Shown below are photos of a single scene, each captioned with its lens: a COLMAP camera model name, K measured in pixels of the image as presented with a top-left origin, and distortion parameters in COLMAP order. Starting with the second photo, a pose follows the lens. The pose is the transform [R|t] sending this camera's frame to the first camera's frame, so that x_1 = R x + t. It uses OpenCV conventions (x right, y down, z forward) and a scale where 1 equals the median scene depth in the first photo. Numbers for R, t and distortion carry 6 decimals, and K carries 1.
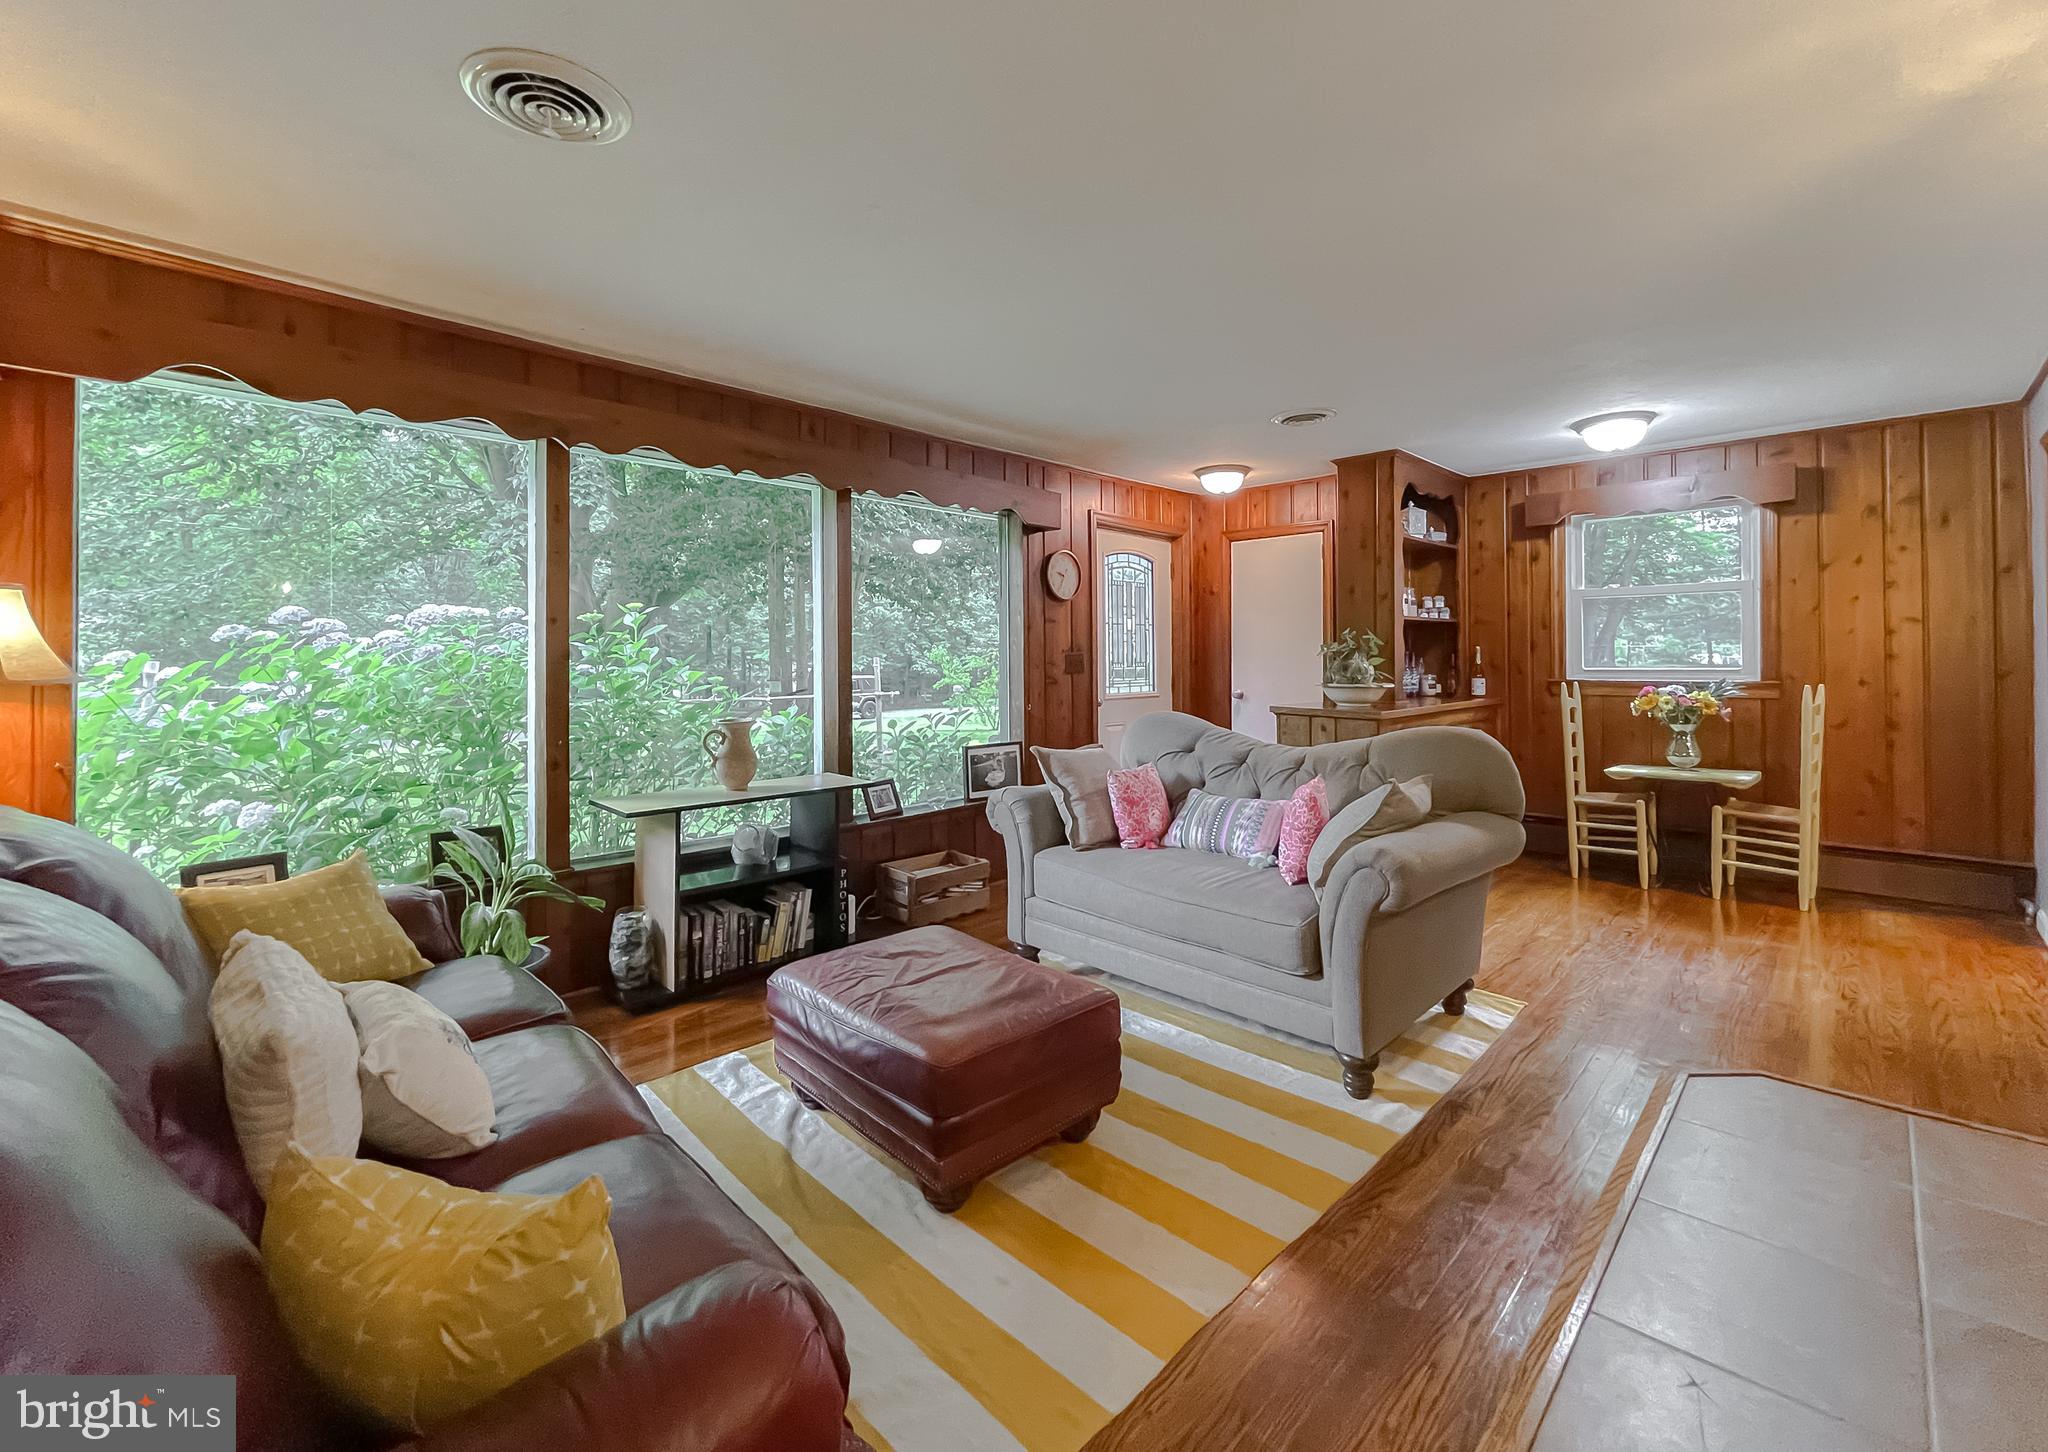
lens RADIAL K [[837.2, 0, 1066.7], [0, 837.2, 651.0], [0, 0, 1]] dist [0.018071, 0.000042]
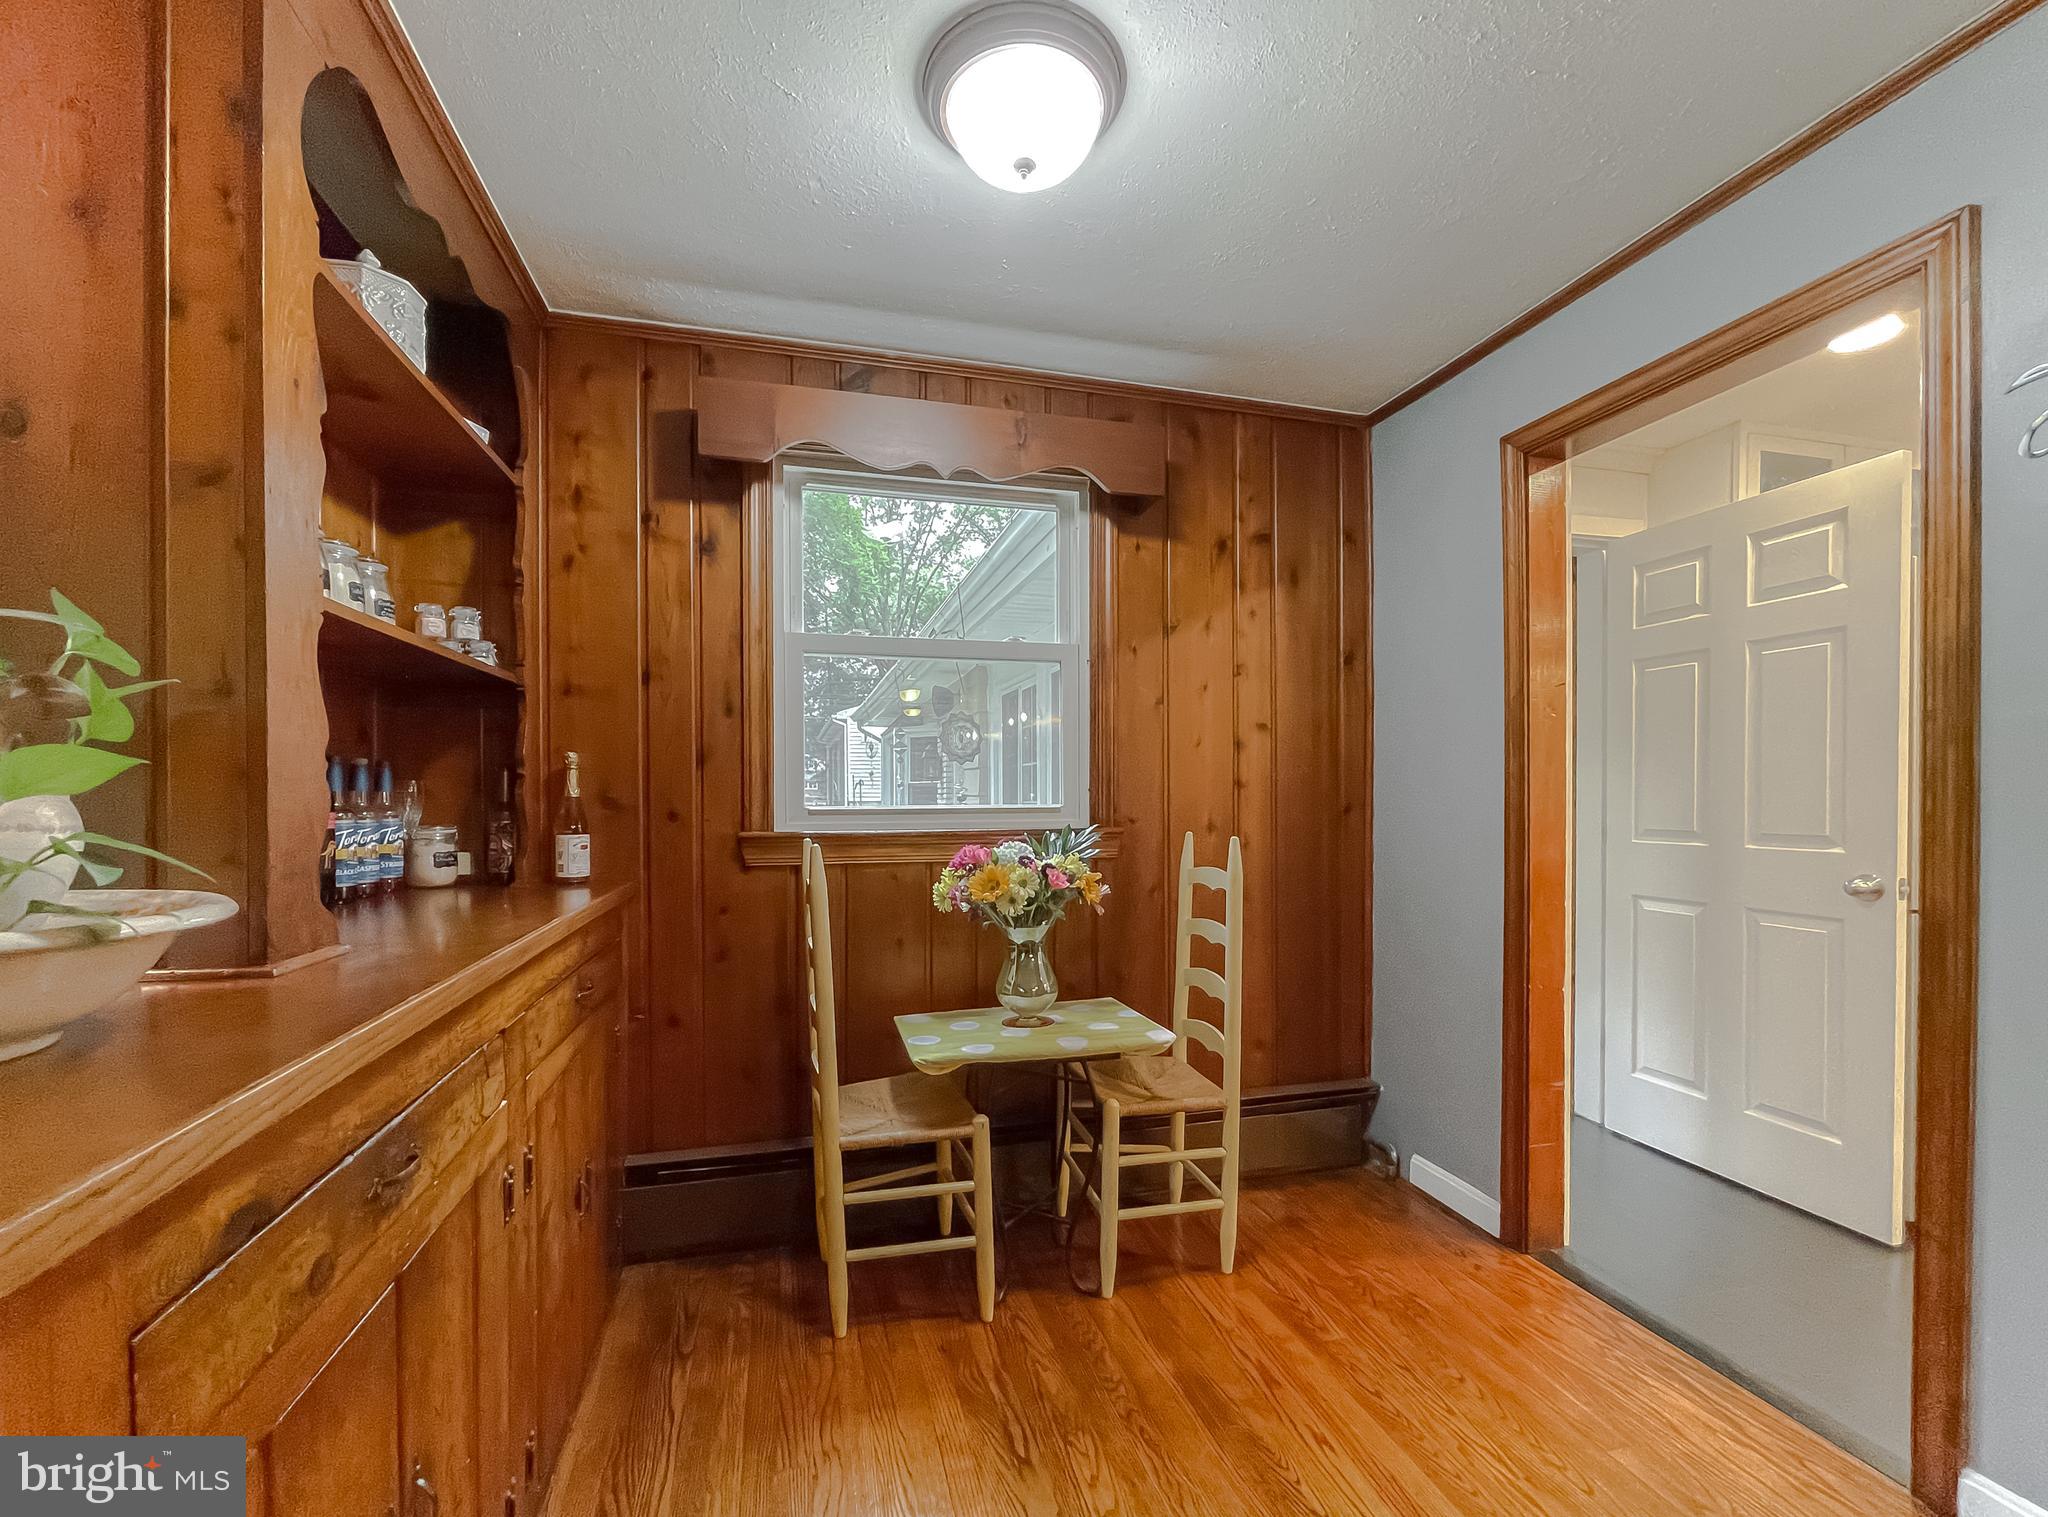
lens RADIAL K [[849.5, 0, 1008.0], [0, 849.5, 806.2], [0, 0, 1]] dist [0.000987, -0.005203]
pose [[0.538459, -0.007874, 0.842615, 0.322113], [-0.009744, 0.999831, 0.015570, 0.013661], [-0.842595, -0.016594, 0.538292, 0.748571]]
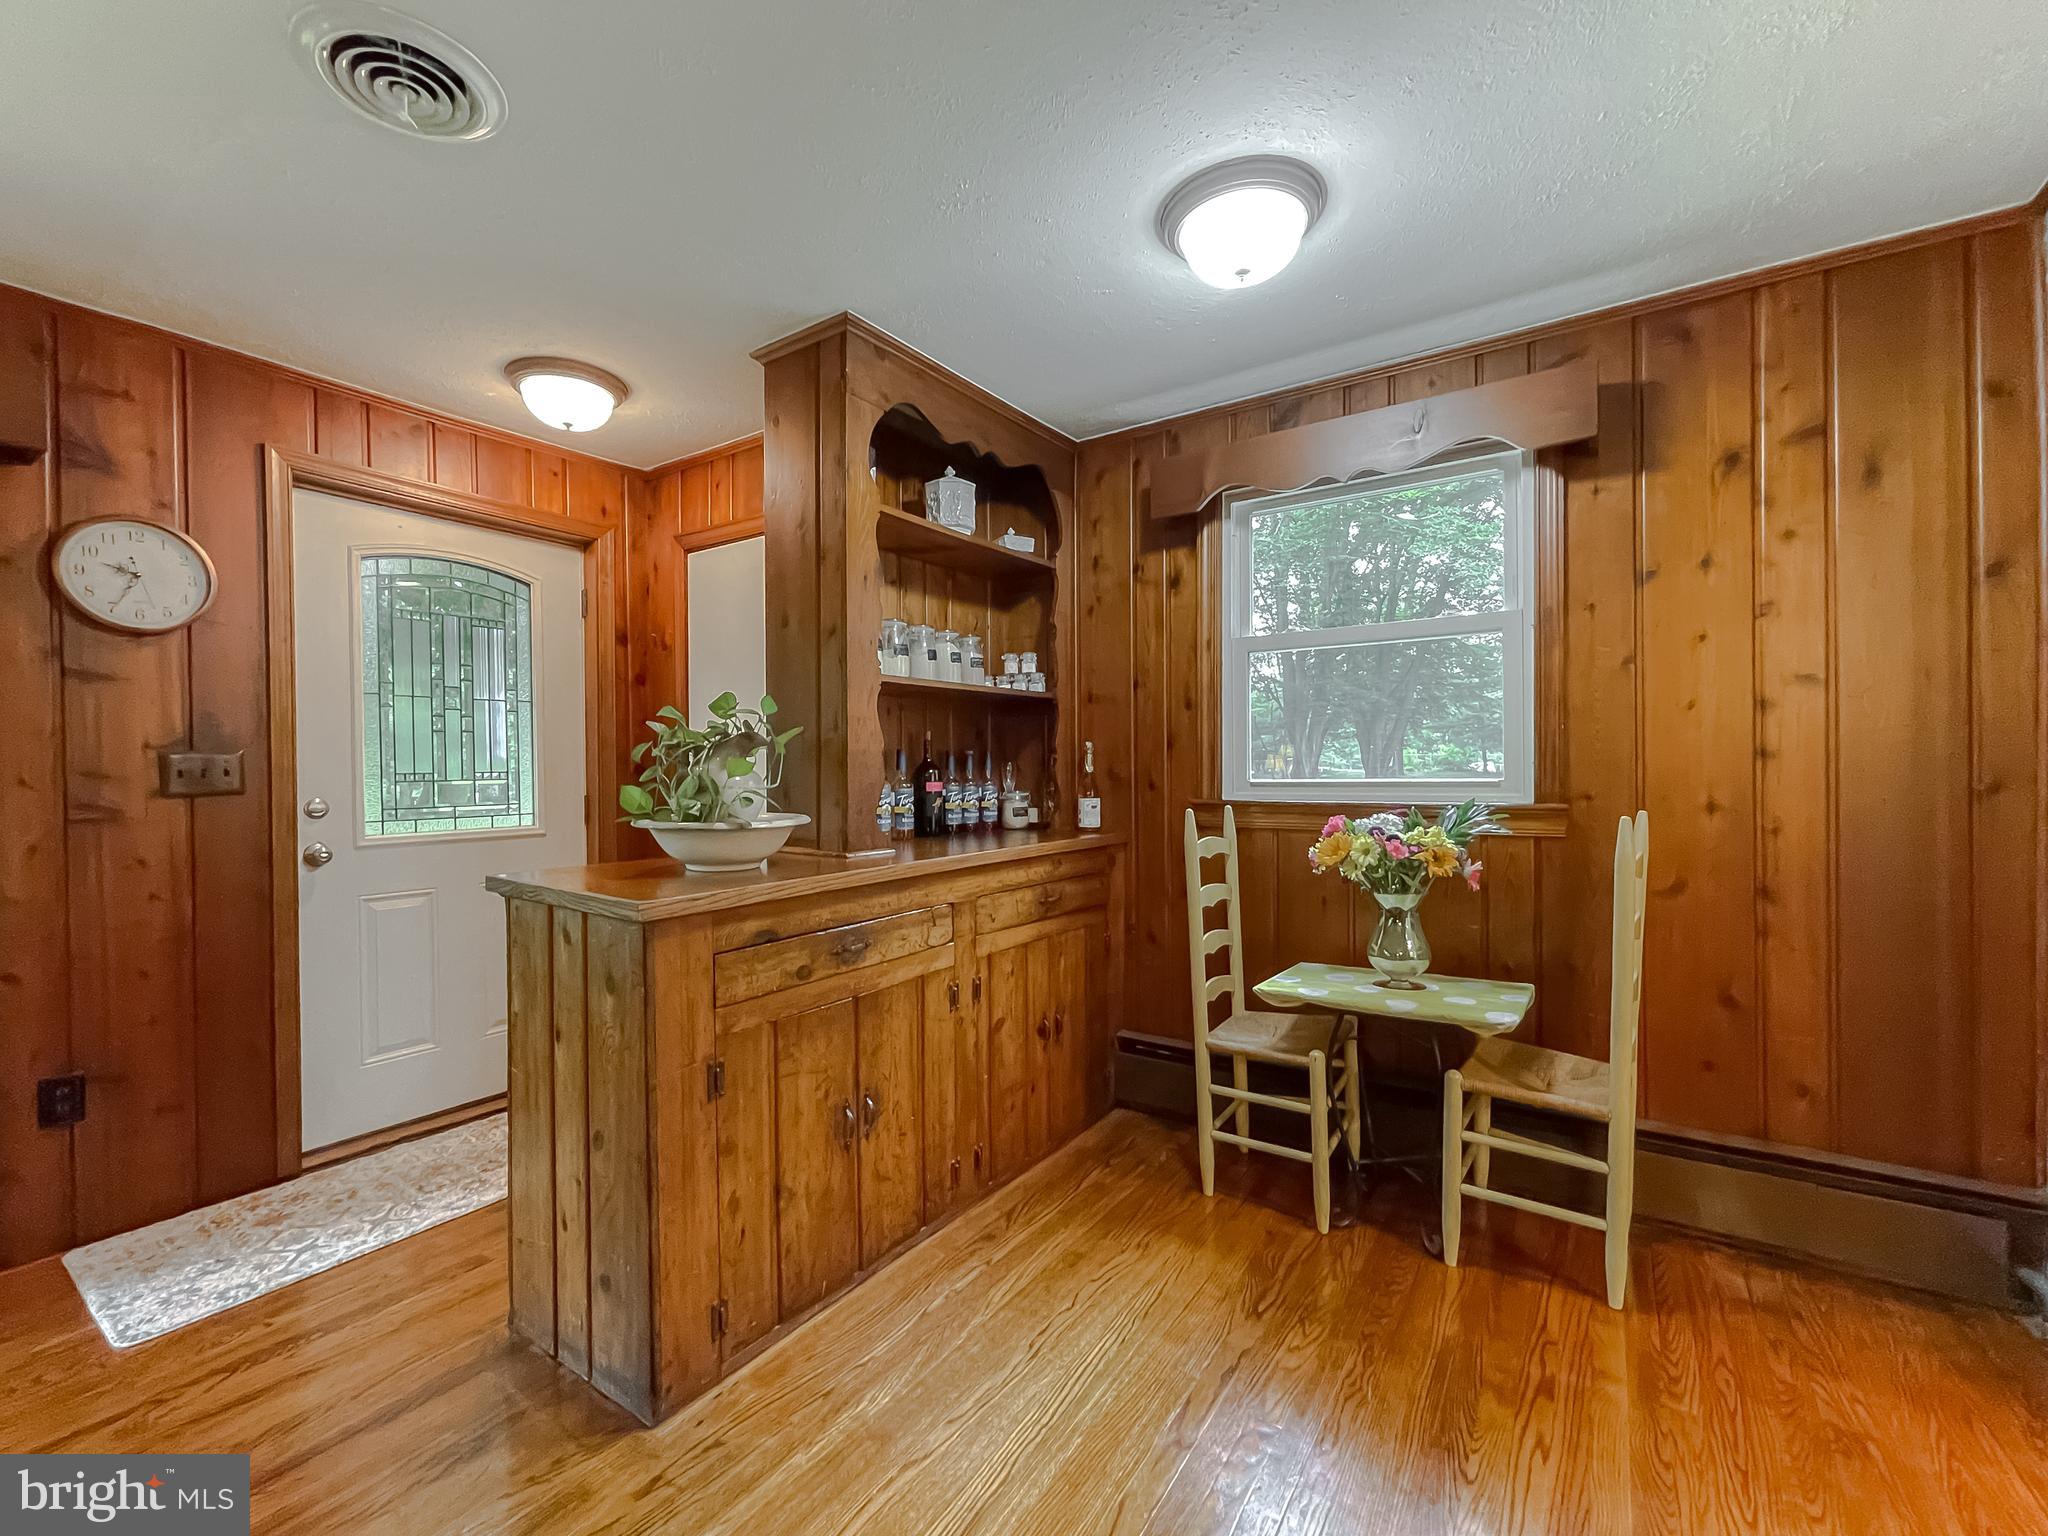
lens RADIAL K [[841.5, 0, 1018.2], [0, 841.5, 774.8], [0, 0, 1]] dist [-0.000567, 0.000000]
pose [[0.987248, -0.005534, 0.159097, 0.425930], [0.002913, 0.999856, 0.016702, 0.008657], [-0.159166, -0.016025, 0.987122, 0.542052]]
